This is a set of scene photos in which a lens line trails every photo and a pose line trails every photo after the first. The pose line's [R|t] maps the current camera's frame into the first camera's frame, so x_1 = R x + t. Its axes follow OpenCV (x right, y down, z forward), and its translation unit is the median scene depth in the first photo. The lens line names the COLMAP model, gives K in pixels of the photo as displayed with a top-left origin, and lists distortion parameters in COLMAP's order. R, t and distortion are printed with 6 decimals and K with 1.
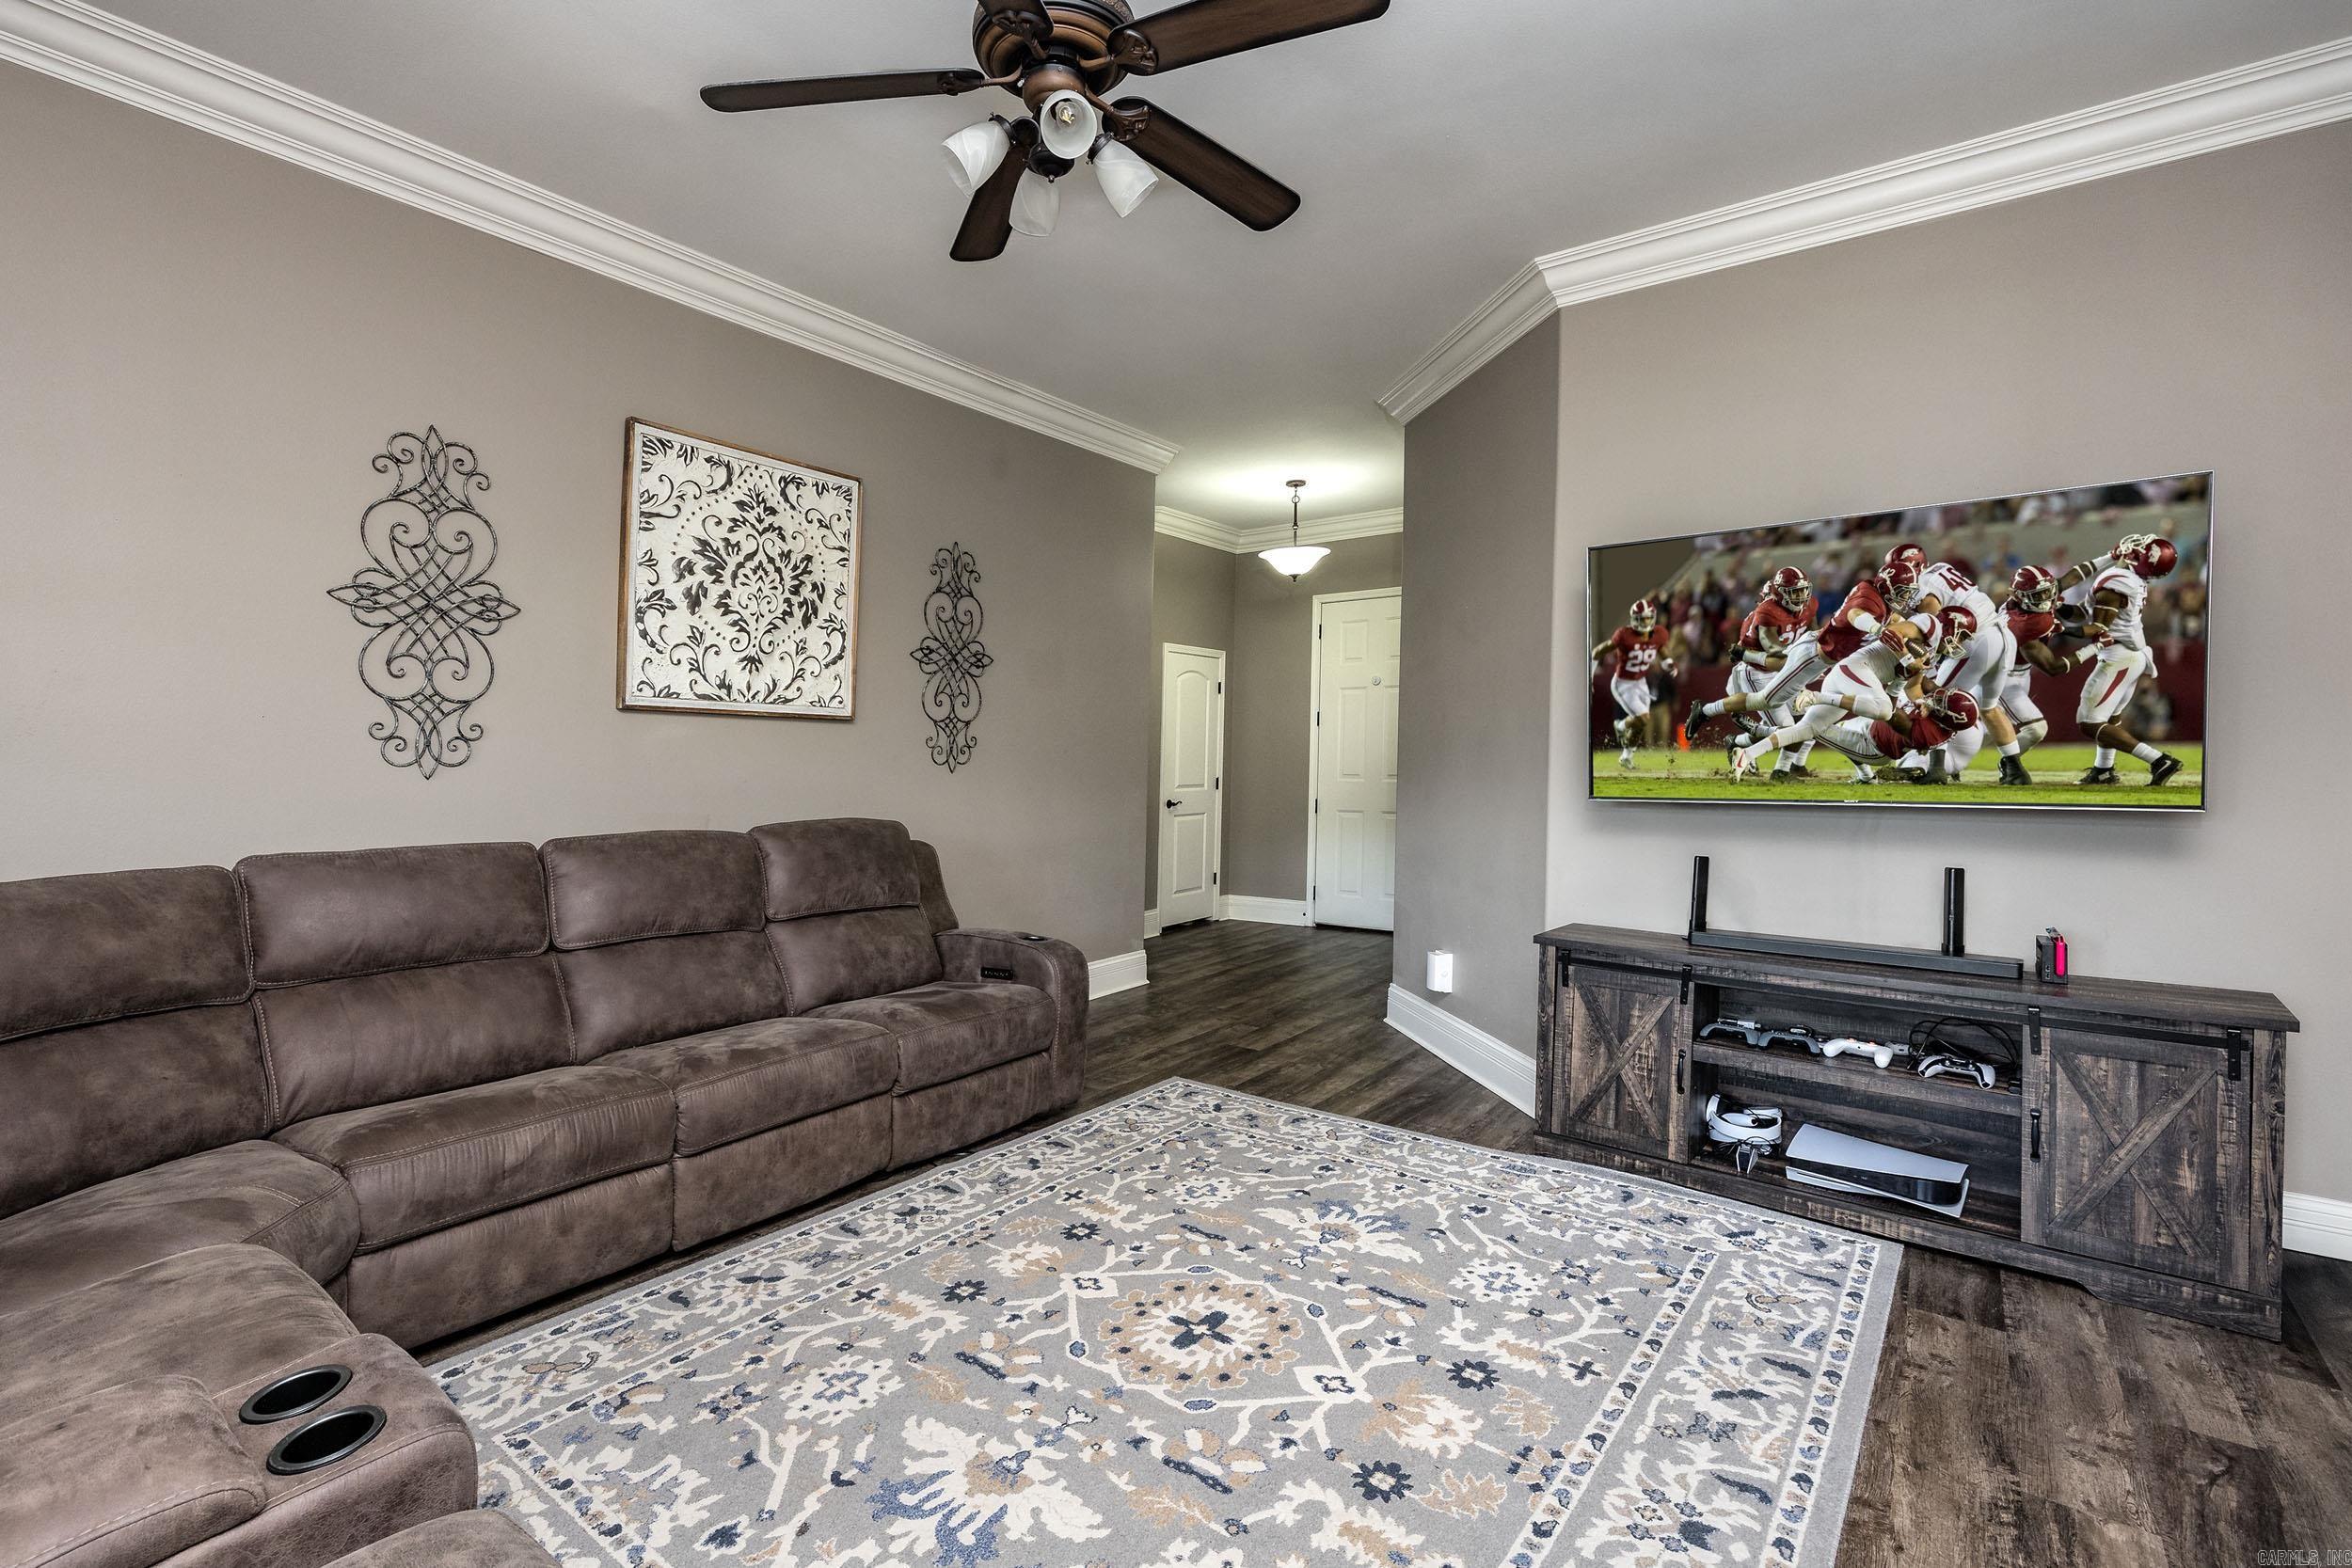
lens RADIAL K [[1069.2, 0, 1131.2], [0, 1069.2, 689.1], [0, 0, 1]] dist [0.013736, 0.000323]
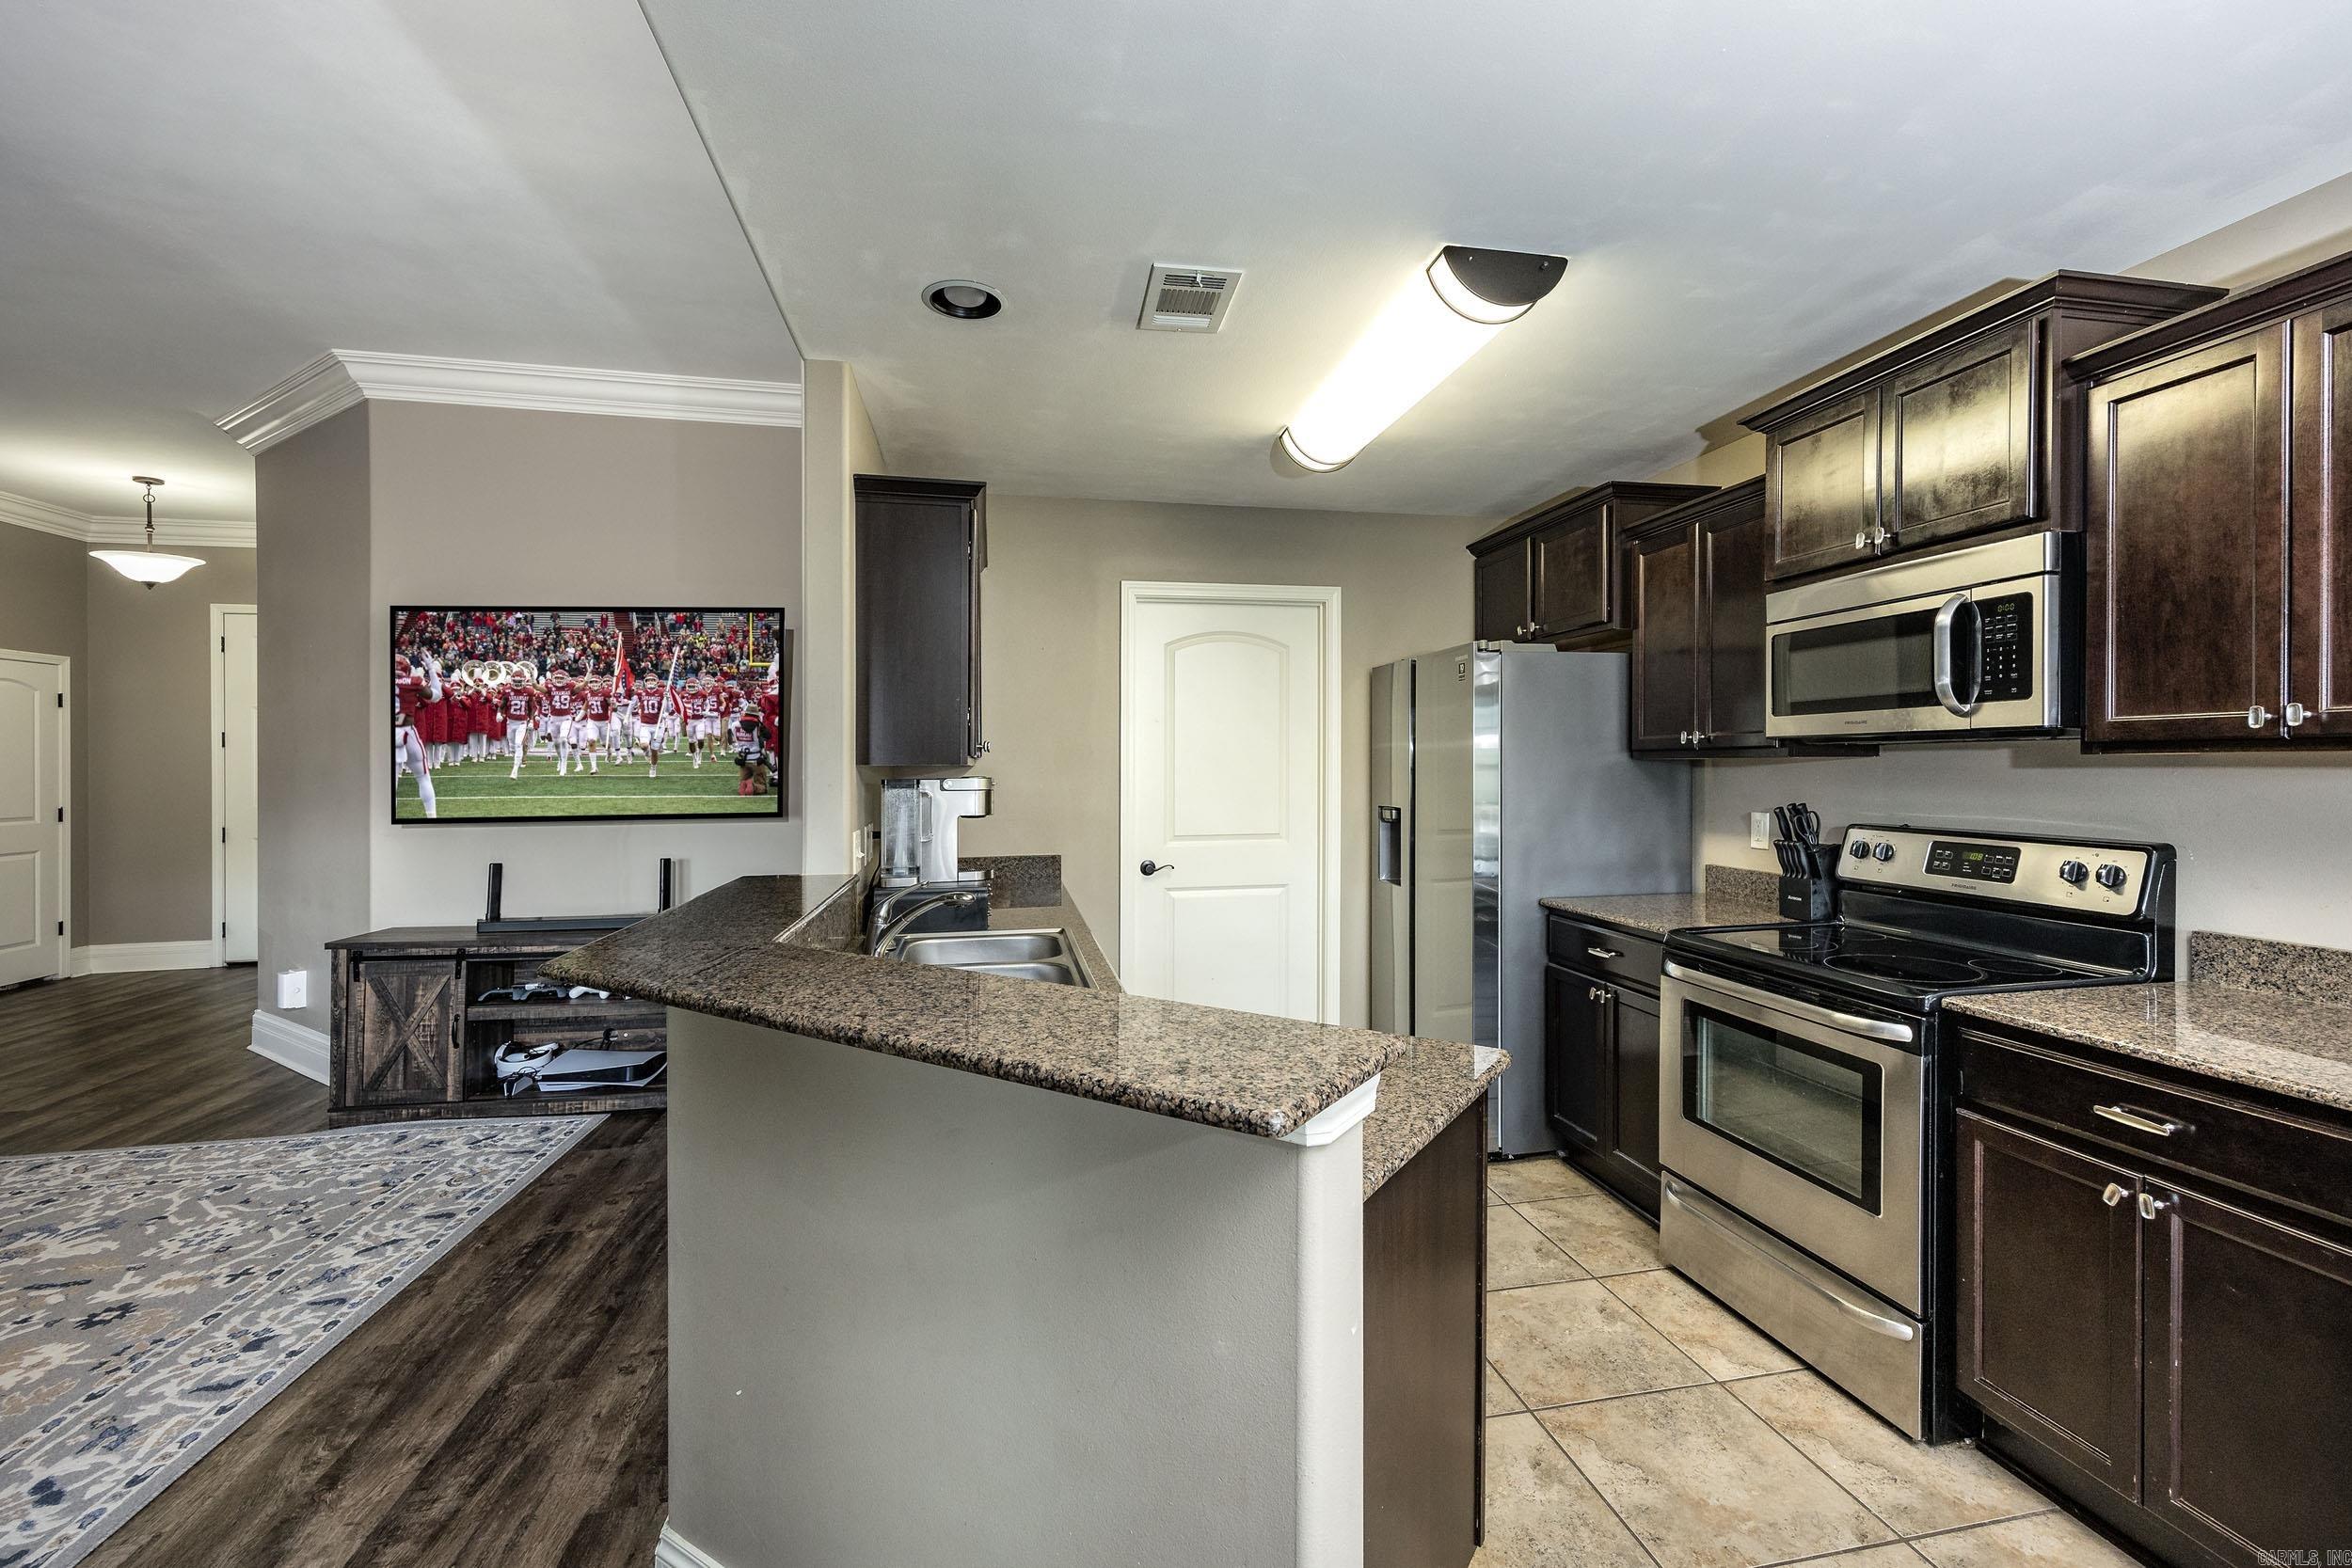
lens RADIAL K [[980.8, 0, 1181.5], [0, 980.8, 758.6], [0, 0, 1]] dist [0.002641, -0.000340]
pose [[0.655646, 0.000479, 0.755069, 0.201266], [-0.040893, 0.998555, 0.034875, -0.047671], [-0.753961, -0.053742, 0.654718, -0.421274]]
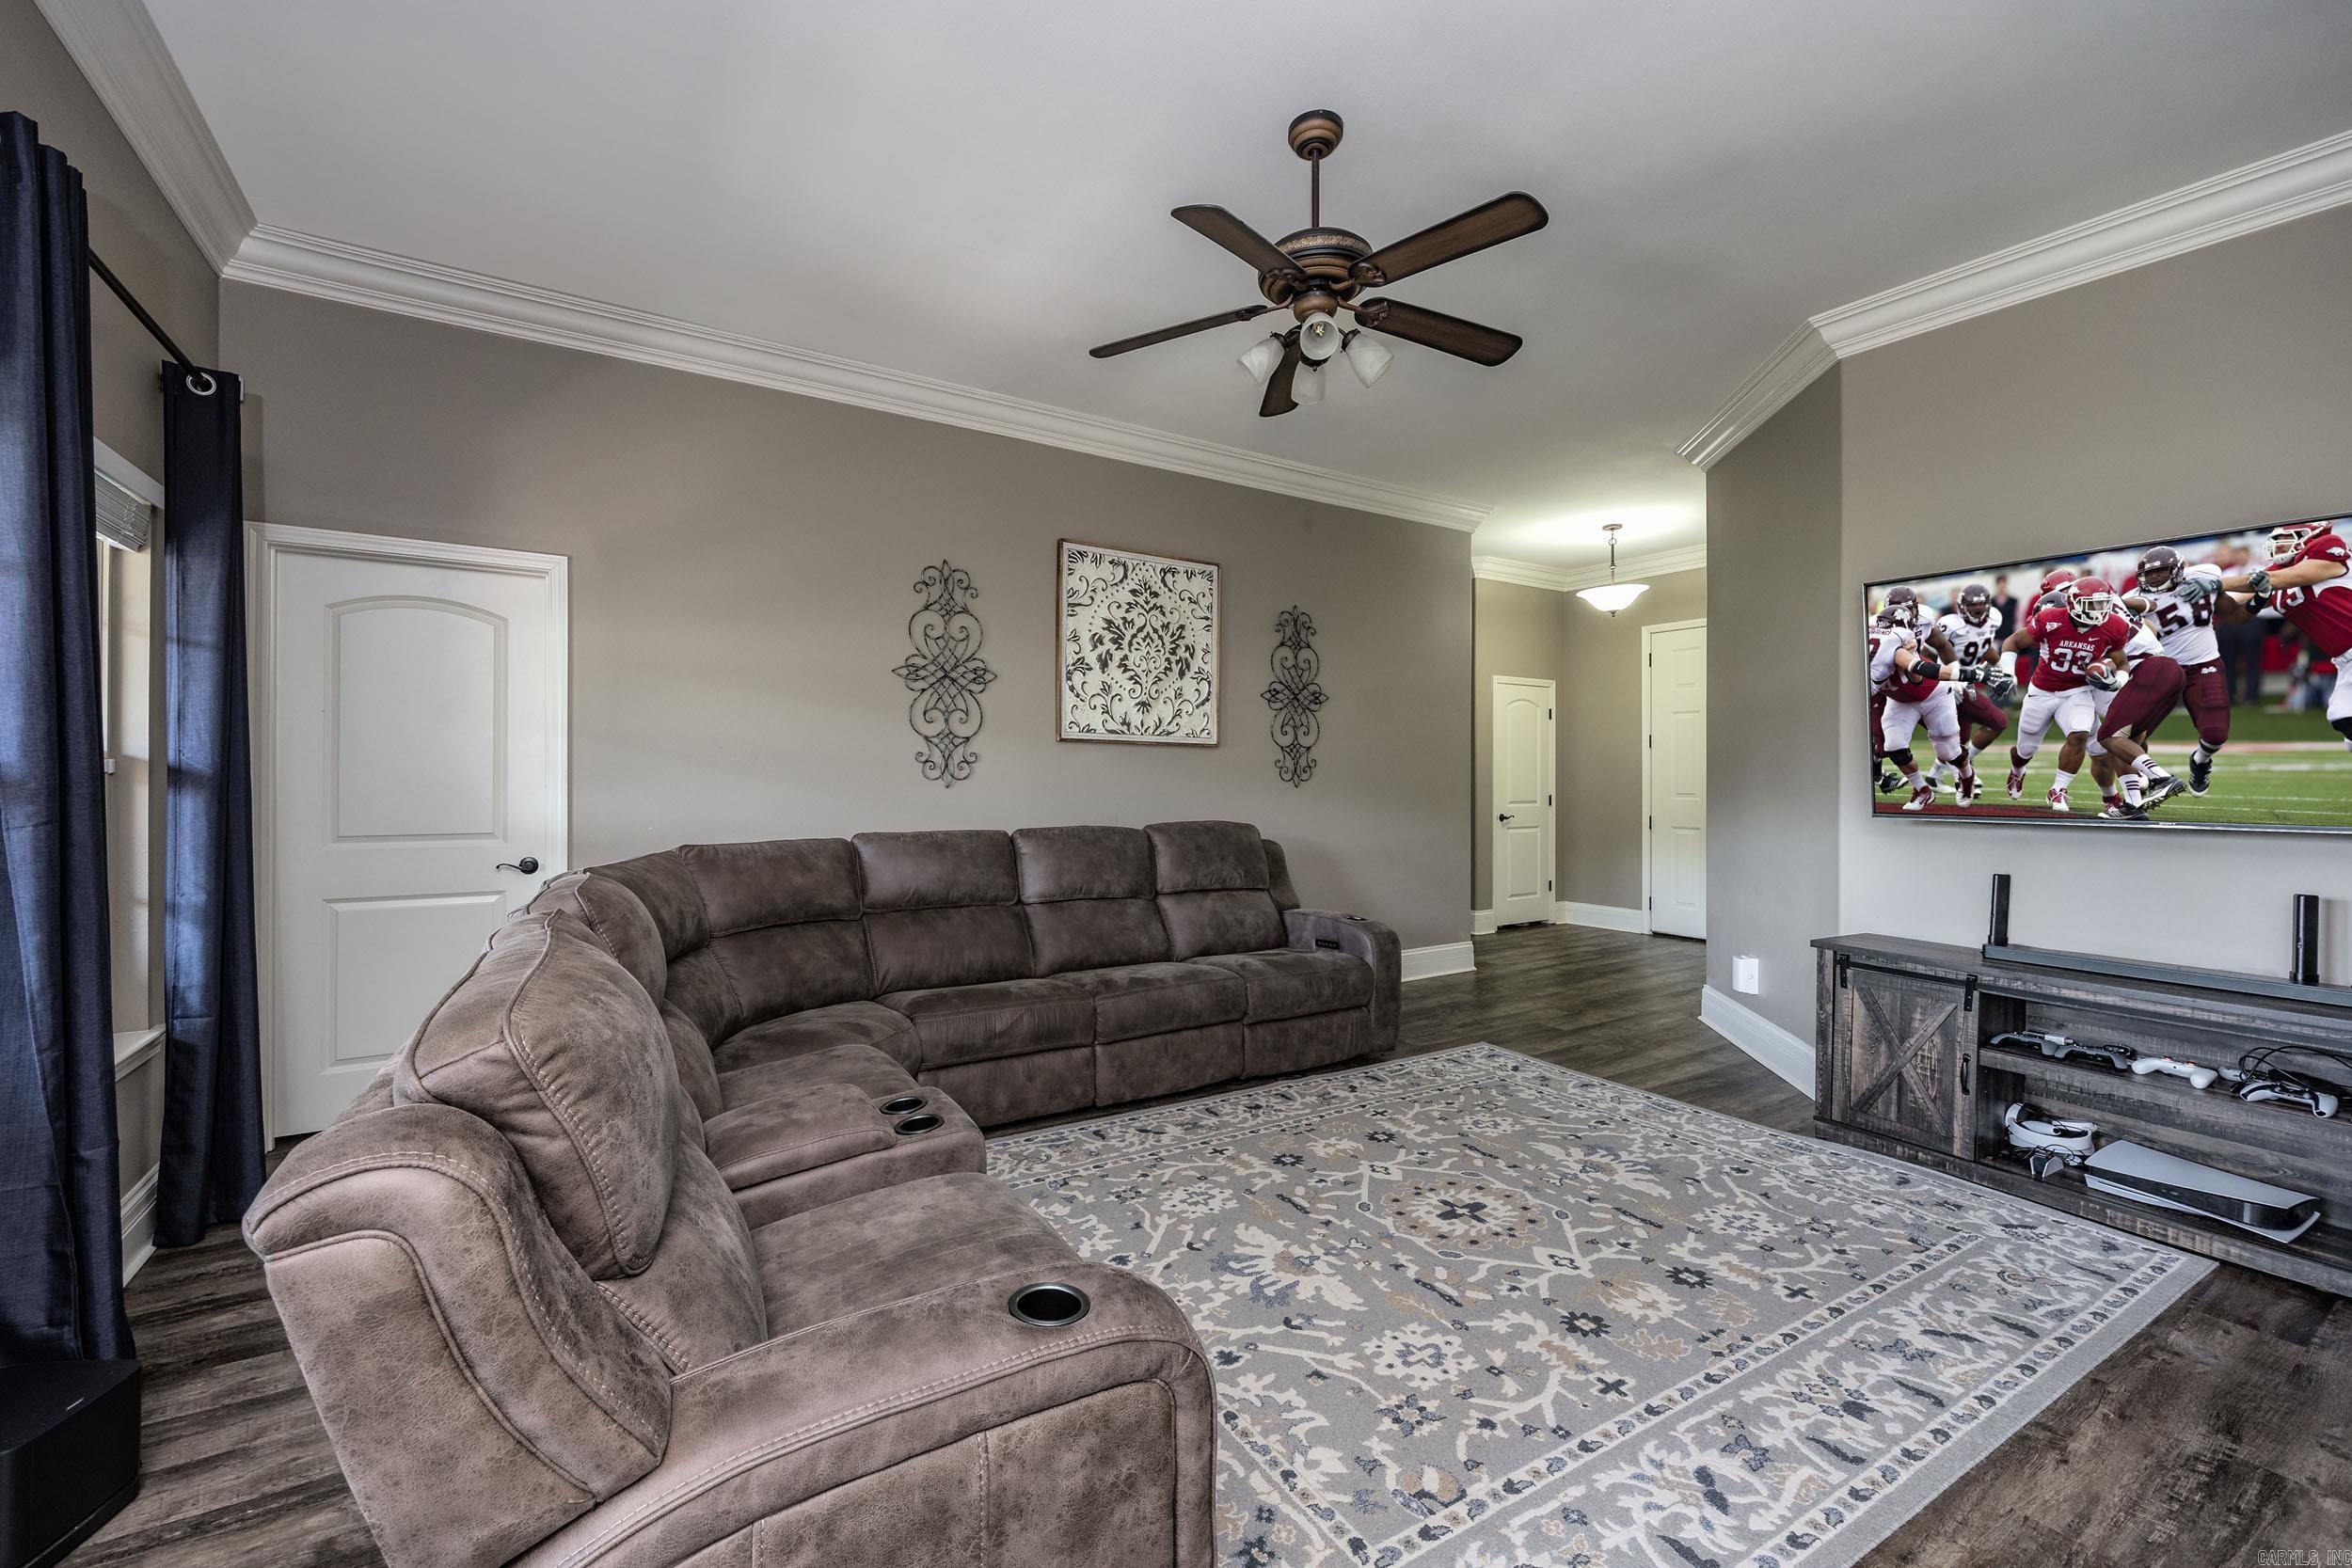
lens RADIAL K [[938.6, 0, 1140.1], [0, 938.6, 735.8], [0, 0, 1]] dist [0.000134, -0.000345]
pose [[0.933202, -0.011078, -0.359180, 0.090780], [0.018877, 0.999656, 0.018212, -0.010509], [0.358855, -0.023775, 0.933091, -0.155972]]
